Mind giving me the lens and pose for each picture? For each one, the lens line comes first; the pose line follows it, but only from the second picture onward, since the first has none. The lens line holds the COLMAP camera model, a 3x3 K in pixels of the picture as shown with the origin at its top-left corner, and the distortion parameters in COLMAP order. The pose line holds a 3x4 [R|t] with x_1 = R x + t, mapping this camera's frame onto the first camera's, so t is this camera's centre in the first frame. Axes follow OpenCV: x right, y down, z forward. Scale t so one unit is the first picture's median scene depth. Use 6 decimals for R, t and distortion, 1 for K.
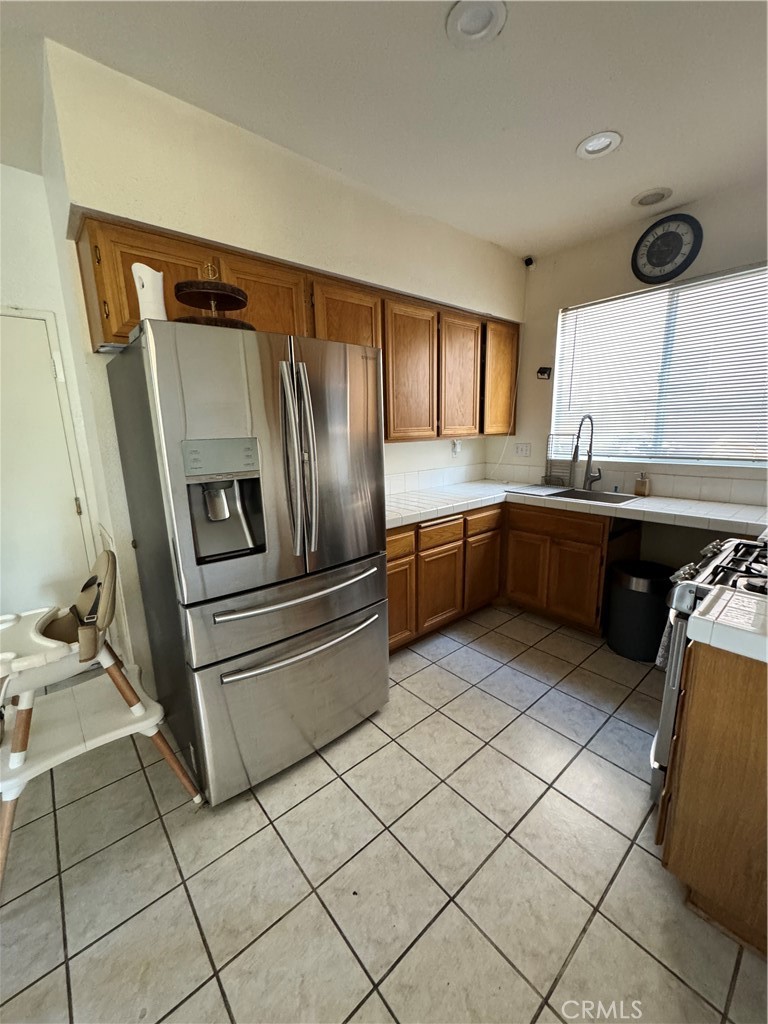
lens RADIAL K [[409.8, 0, 385.1], [0, 409.8, 511.0], [0, 0, 1]] dist [-0.003379, 0.000527]
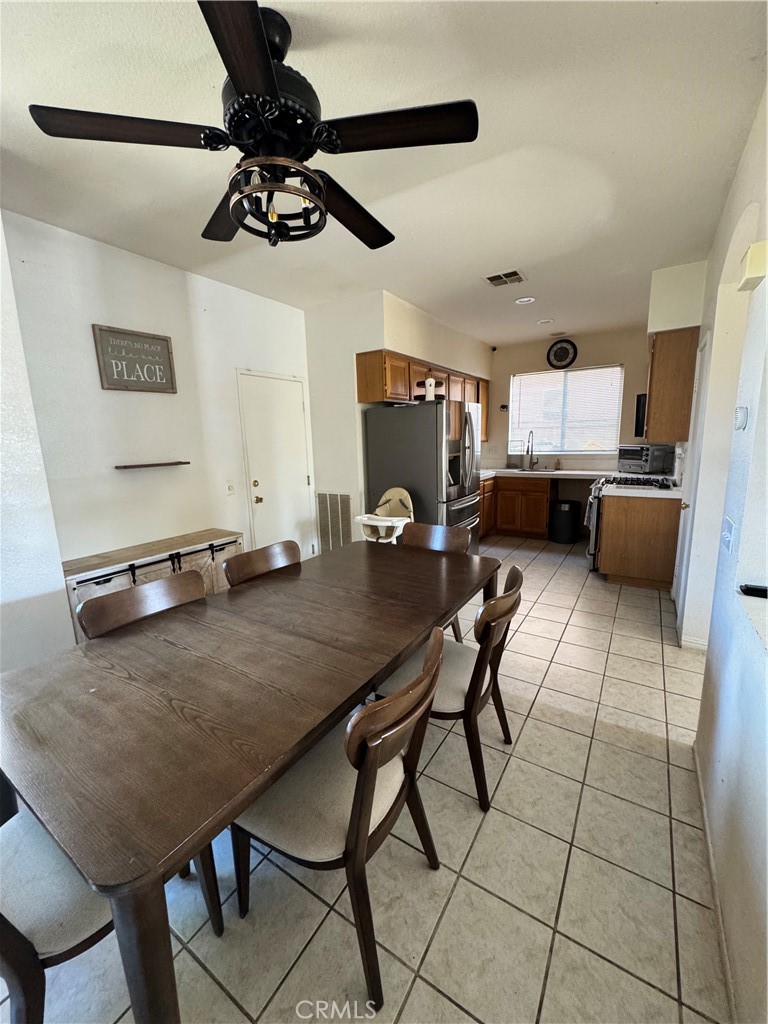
lens RADIAL K [[409.8, 0, 383.0], [0, 409.8, 513.0], [0, 0, 1]] dist [-0.003379, 0.000527]
pose [[0.958926, -0.057747, 0.277717, -0.900127], [0.065553, 0.997670, -0.018898, 0.180120], [-0.275979, 0.036327, 0.960477, -0.812259]]
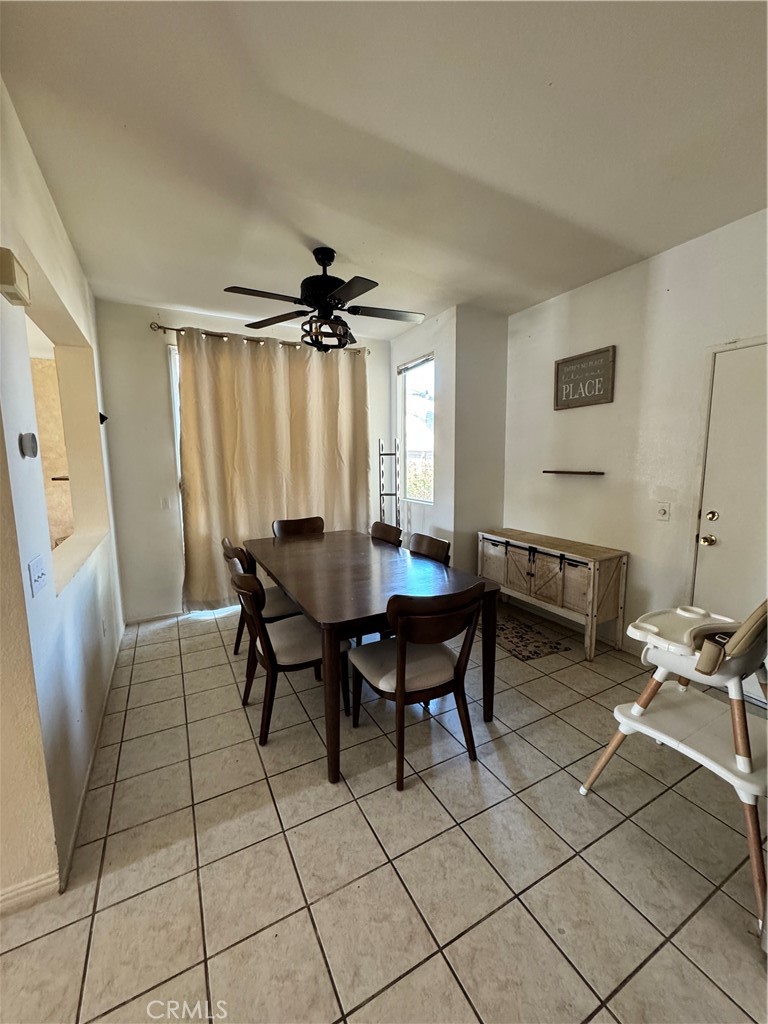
lens RADIAL K [[409.8, 0, 385.0], [0, 409.8, 511.1], [0, 0, 1]] dist [-0.003379, 0.000527]
pose [[-0.221299, 0.147256, -0.964024, 0.250792], [-0.184483, 0.964363, 0.189657, -0.049120], [0.957597, 0.219817, -0.186246, 0.226075]]
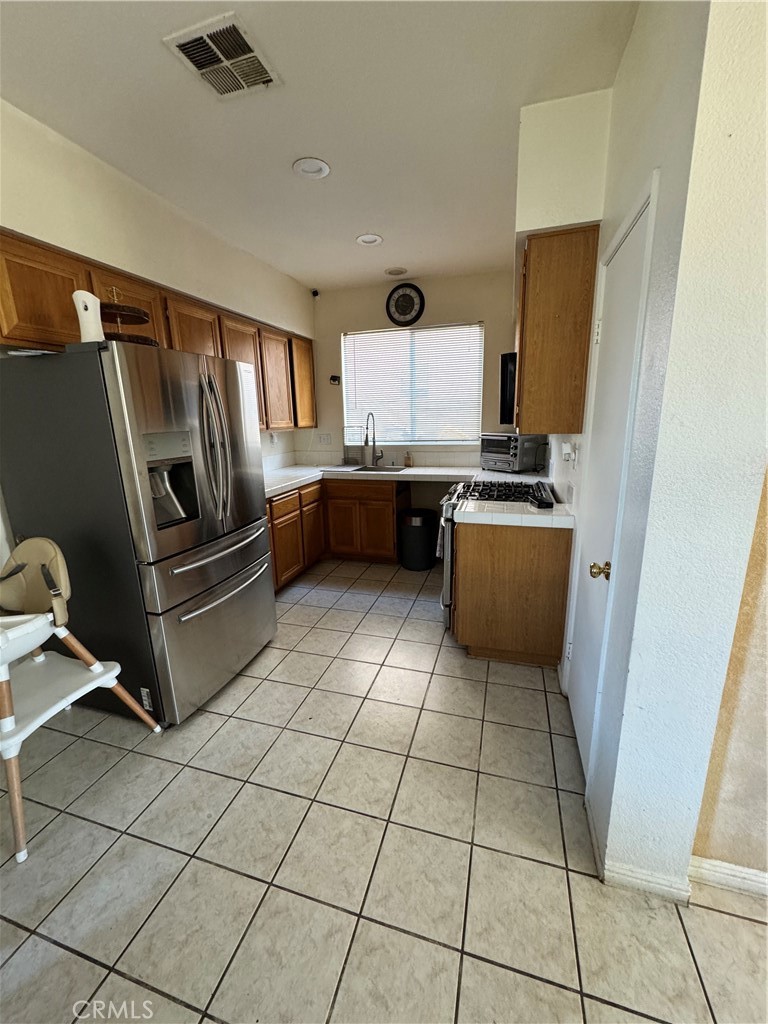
lens RADIAL K [[409.8, 0, 384.9], [0, 409.8, 511.4], [0, 0, 1]] dist [-0.003379, 0.000527]
pose [[0.843559, -0.121247, 0.523171, -0.287873], [0.113586, 0.992423, 0.046853, 0.051565], [-0.524888, 0.019901, 0.850939, -0.262552]]
